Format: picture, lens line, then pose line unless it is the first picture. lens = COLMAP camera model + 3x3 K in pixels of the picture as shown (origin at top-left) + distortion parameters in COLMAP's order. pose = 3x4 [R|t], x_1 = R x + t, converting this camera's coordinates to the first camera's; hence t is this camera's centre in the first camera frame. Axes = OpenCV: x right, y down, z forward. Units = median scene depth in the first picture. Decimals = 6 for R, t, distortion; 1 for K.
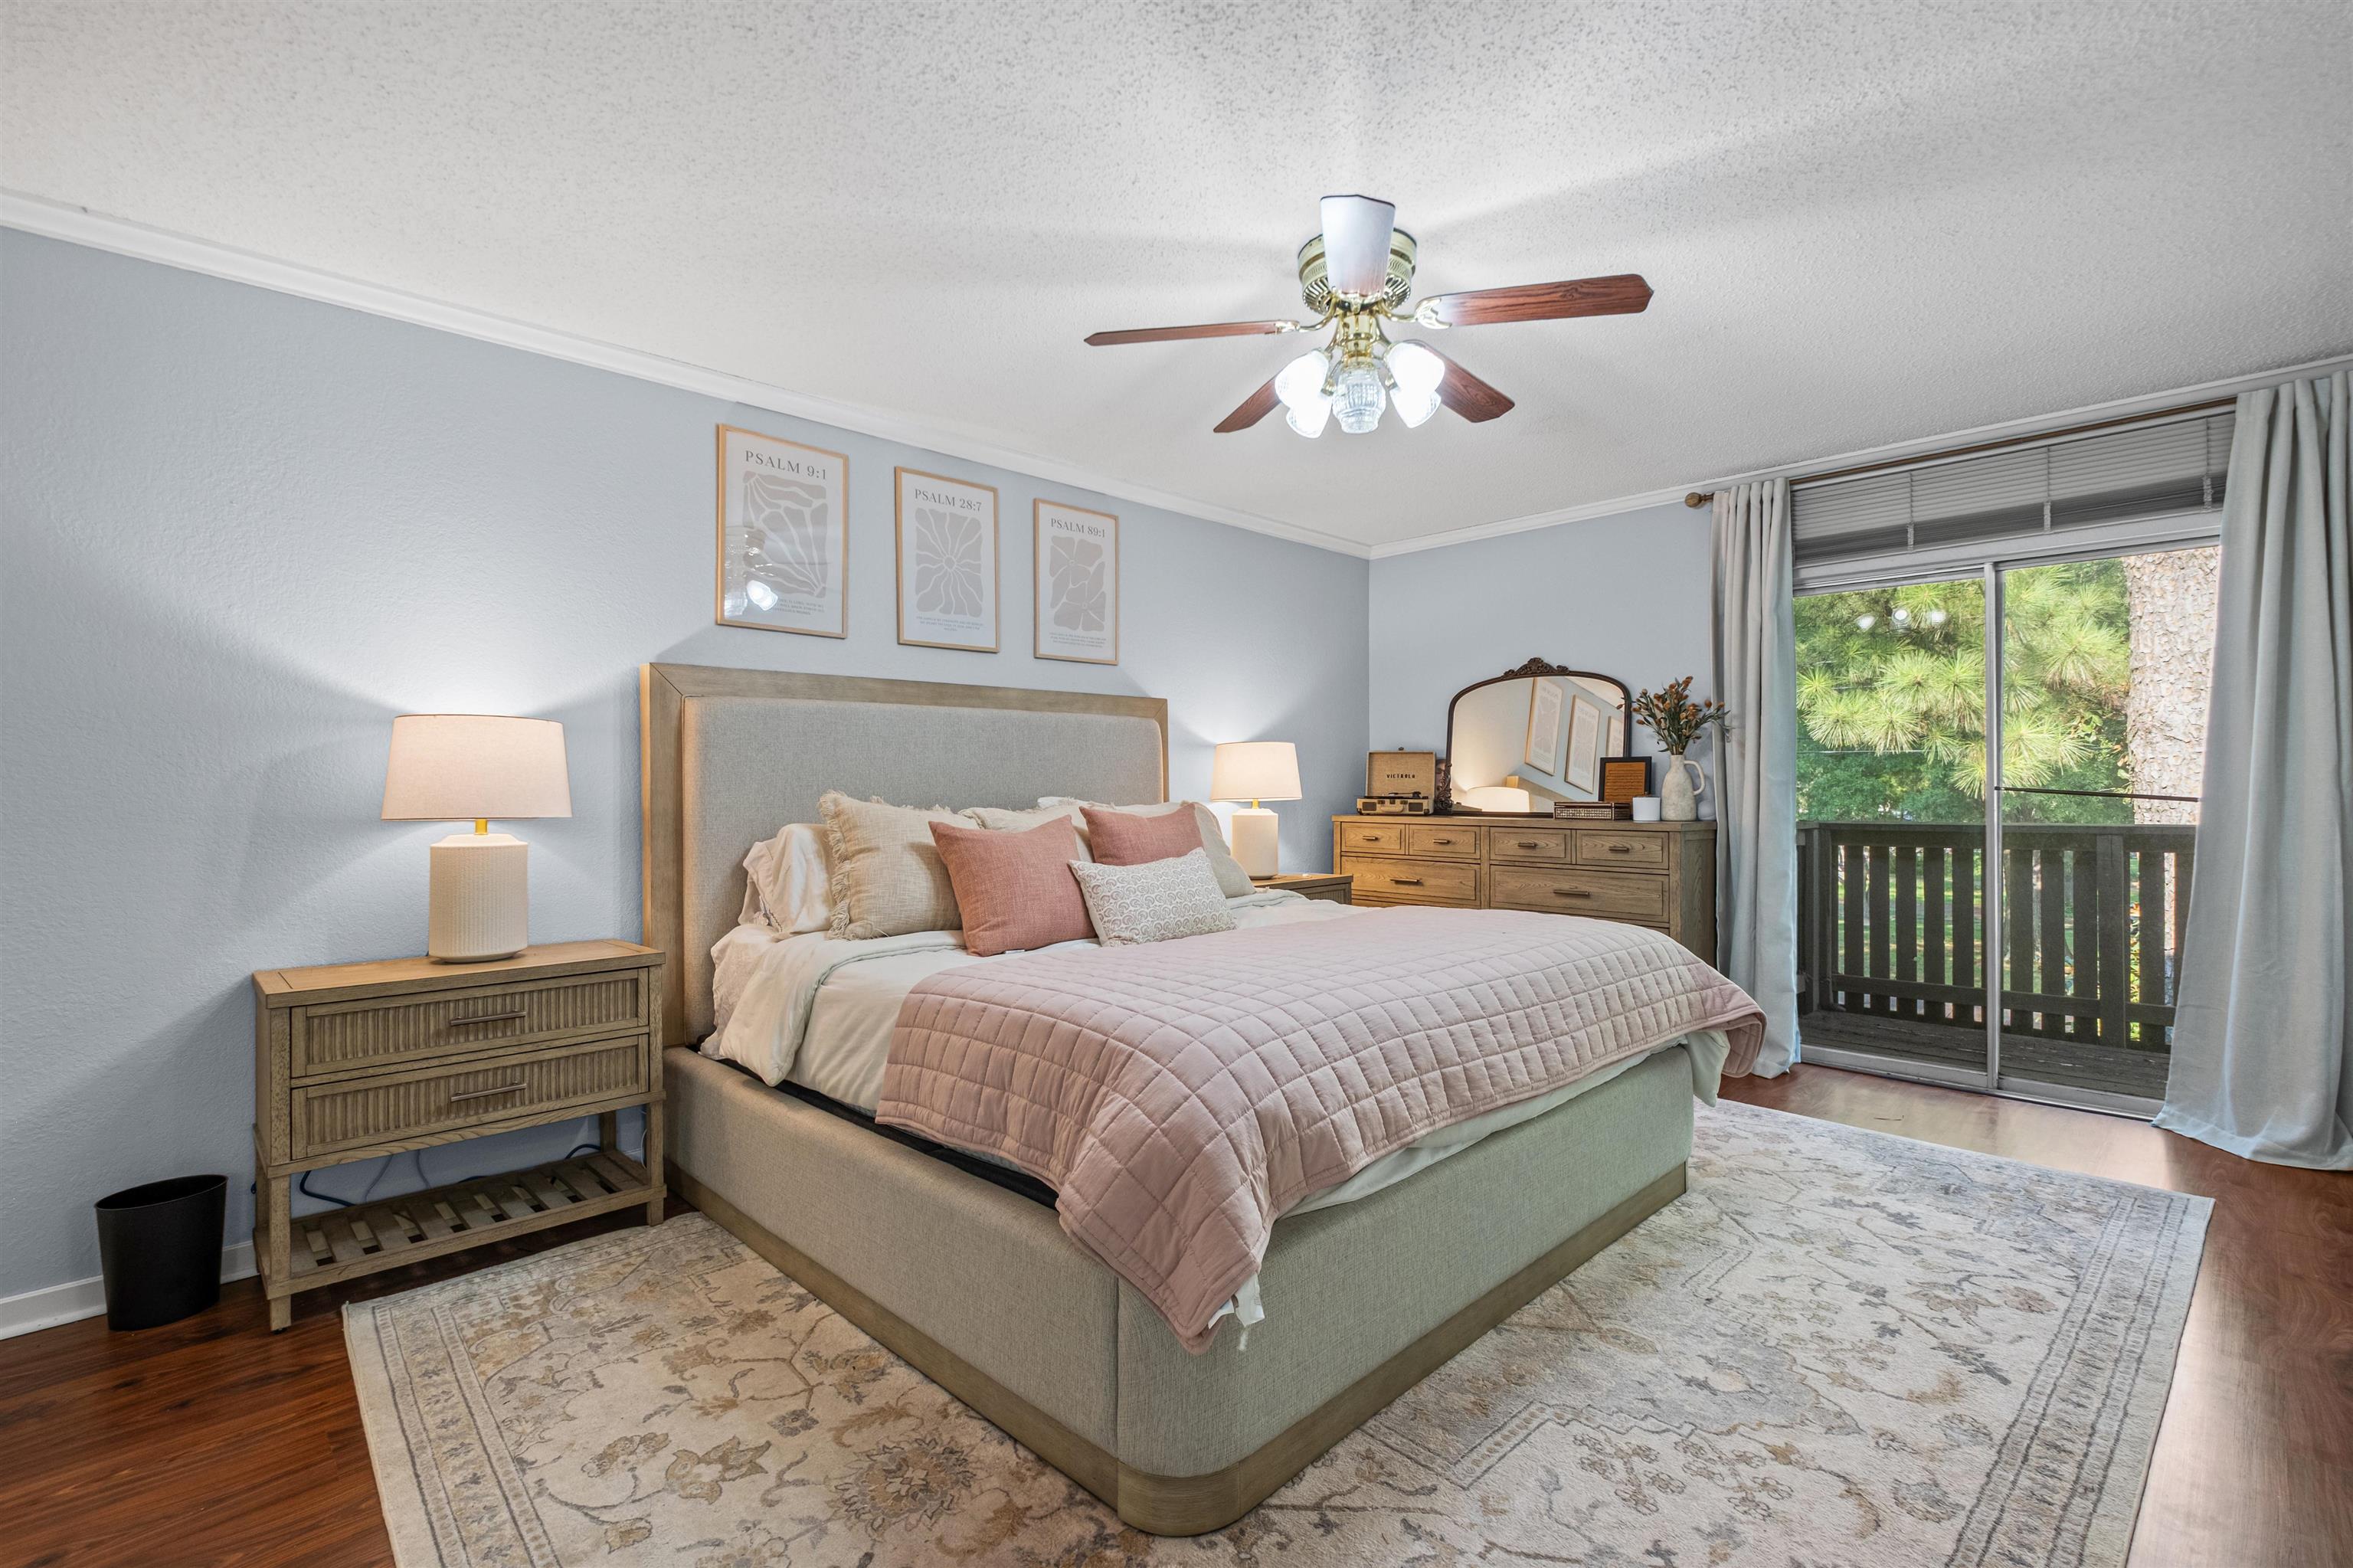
lens RADIAL K [[1041.9, 0, 1178.9], [0, 1041.9, 803.3], [0, 0, 1]] dist [0.013070, -0.012057]
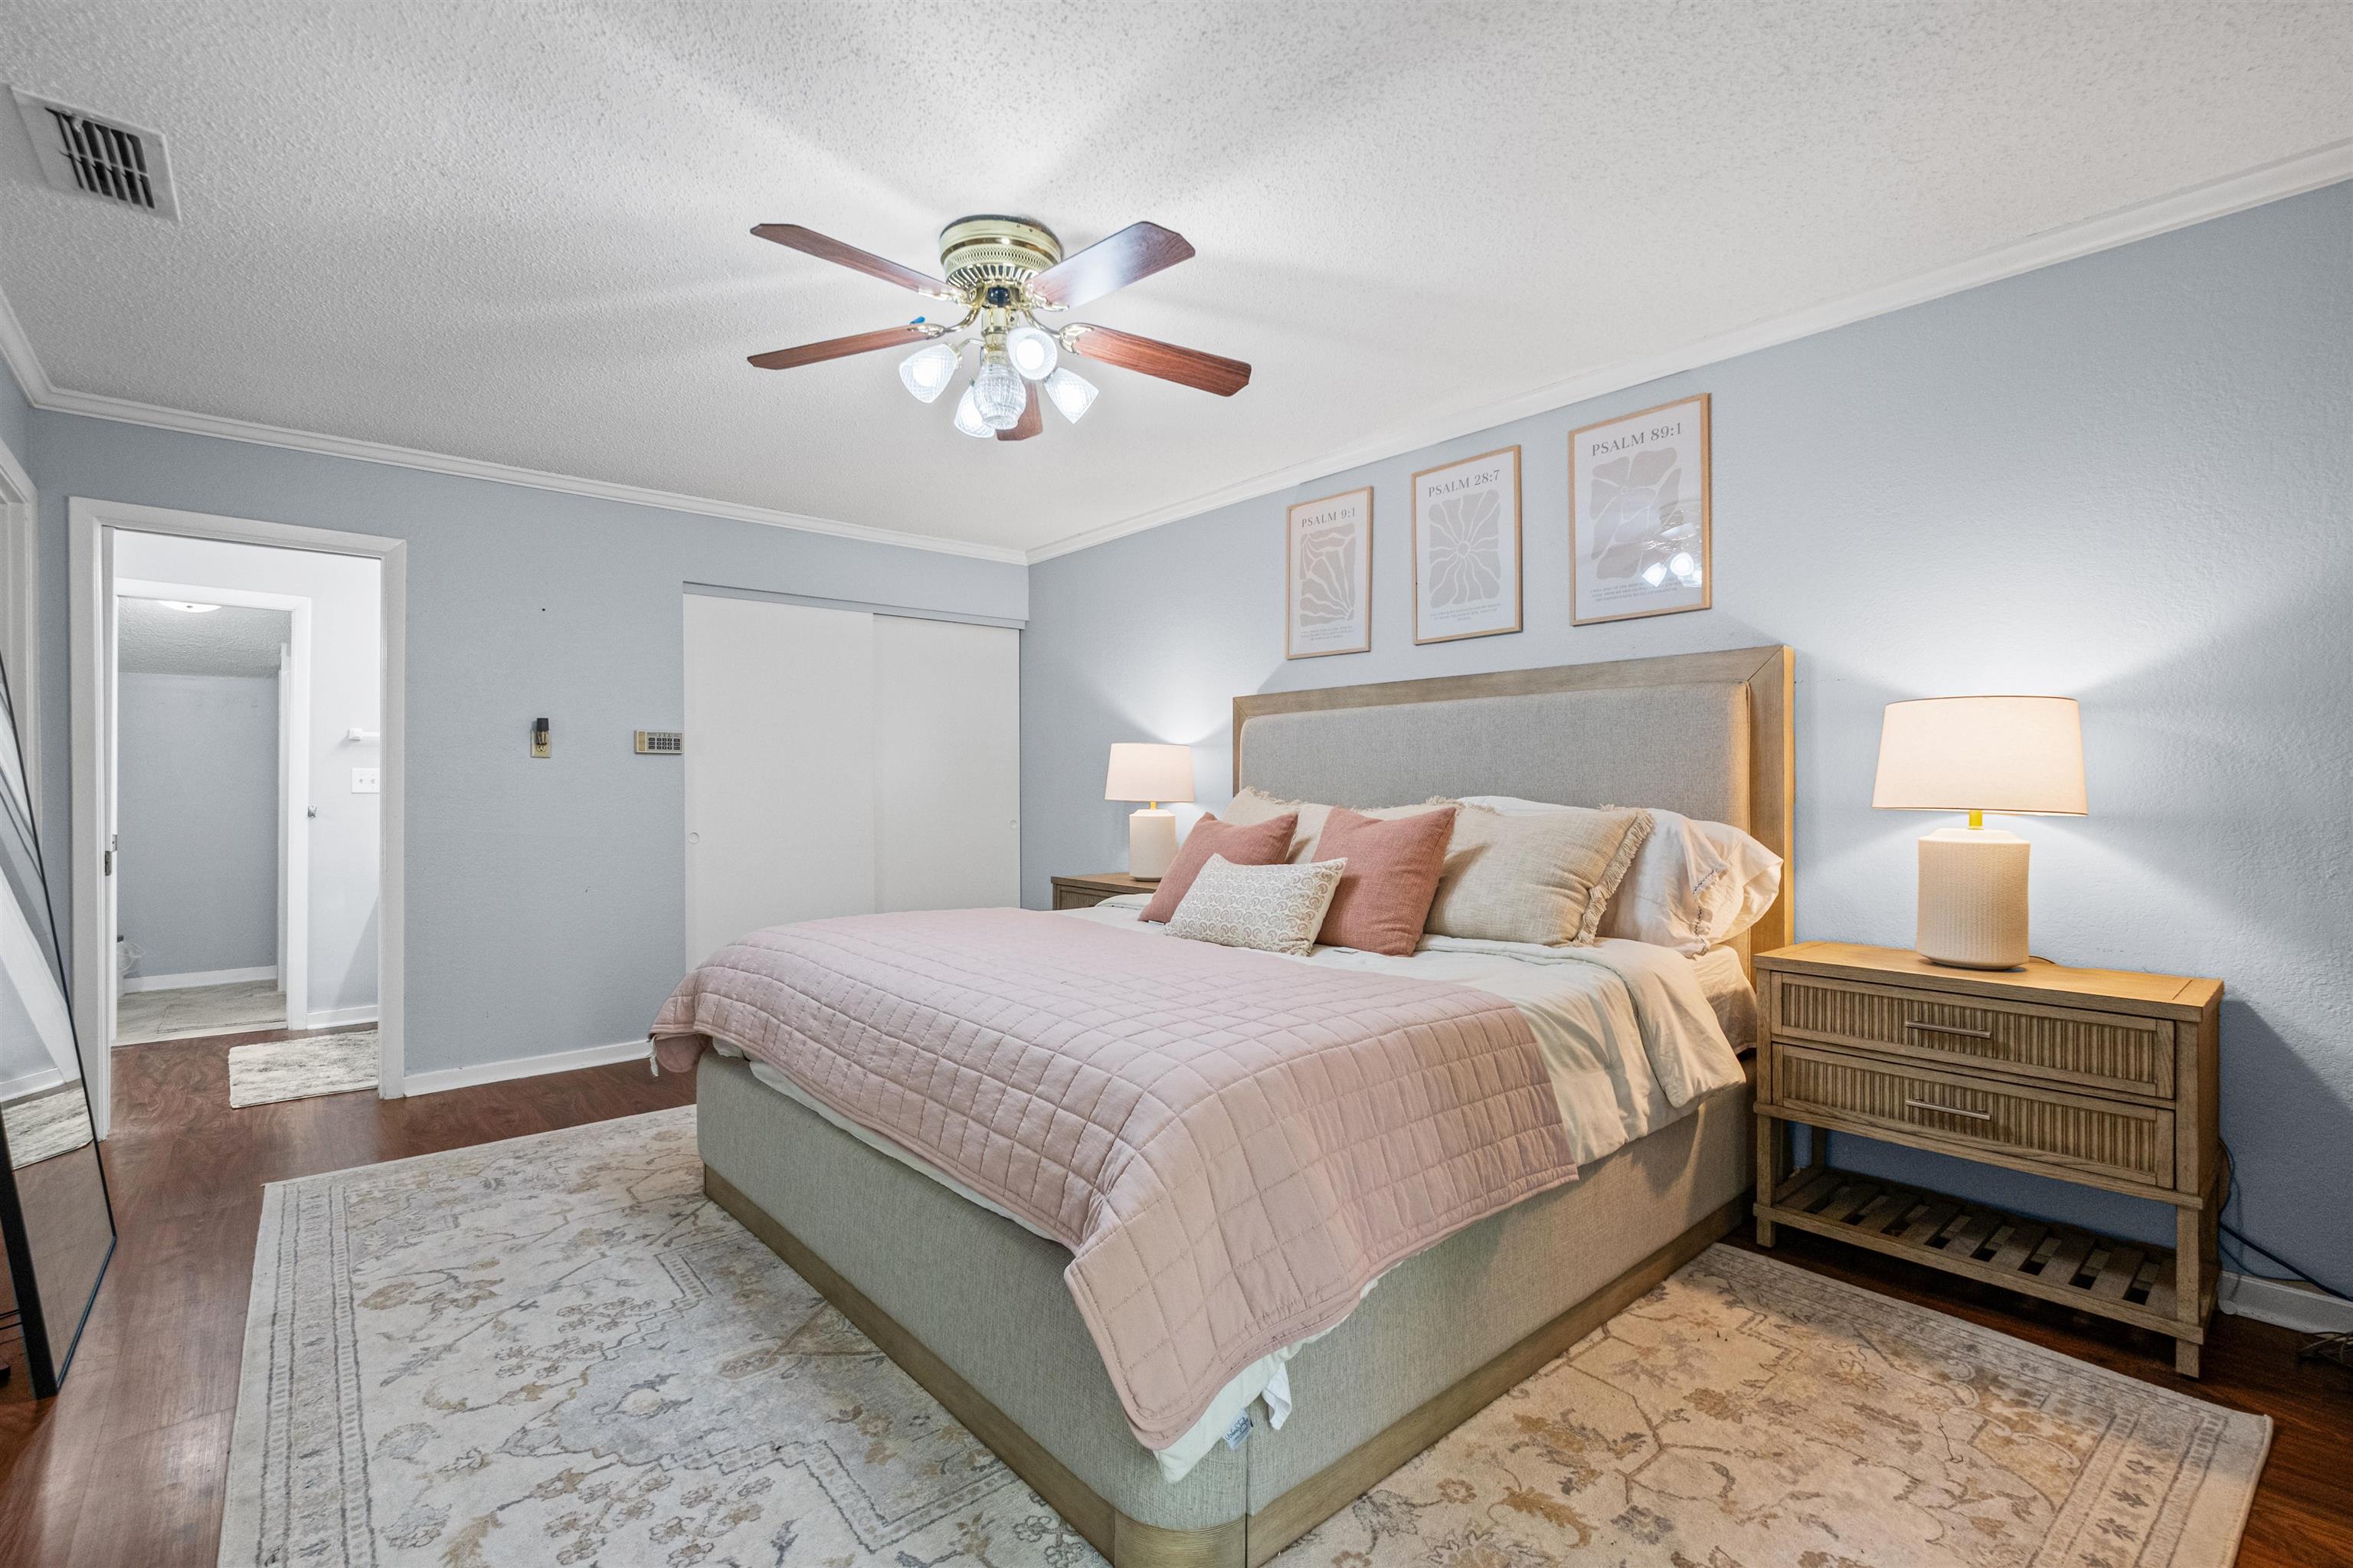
lens RADIAL K [[1041.9, 0, 1178.9], [0, 1041.9, 803.3], [0, 0, 1]] dist [0.013070, -0.012057]
pose [[-0.049829, 0.020609, -0.998545, 1.232737], [-0.018909, 0.999588, 0.021574, -0.022847], [0.998579, 0.019956, -0.049419, 1.302450]]
